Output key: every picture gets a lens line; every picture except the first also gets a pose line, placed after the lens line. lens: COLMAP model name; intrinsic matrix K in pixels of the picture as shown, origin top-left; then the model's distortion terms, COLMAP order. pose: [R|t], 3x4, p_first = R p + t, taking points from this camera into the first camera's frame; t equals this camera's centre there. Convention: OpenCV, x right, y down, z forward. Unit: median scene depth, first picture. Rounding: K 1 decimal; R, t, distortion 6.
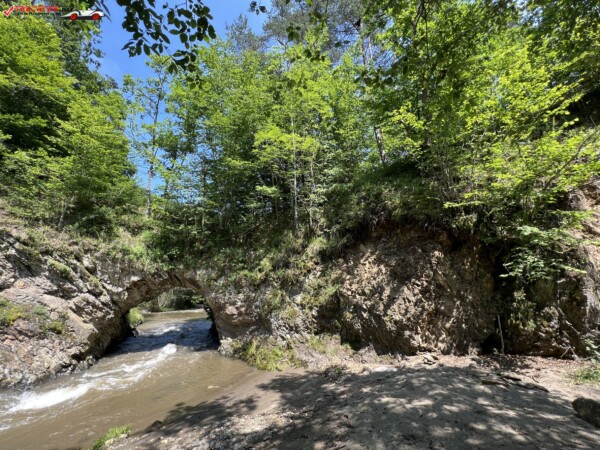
lens RADIAL K [[241.4, 0, 300.9], [0, 241.4, 225.4], [0, 0, 1]] dist [-0.002637, 0.001160]
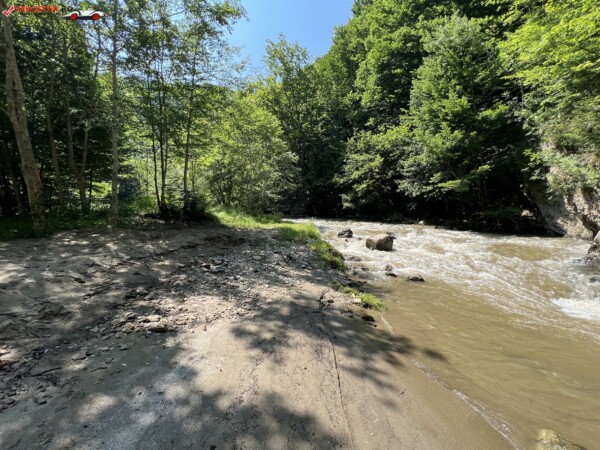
lens RADIAL K [[241.4, 0, 301.2], [0, 241.4, 226.1], [0, 0, 1]] dist [-0.002637, 0.001160]
pose [[-0.843179, 0.052309, -0.535082, -0.017851], [0.163338, 0.973136, -0.162255, 0.315701], [0.512220, -0.224209, -0.829072, 0.795094]]
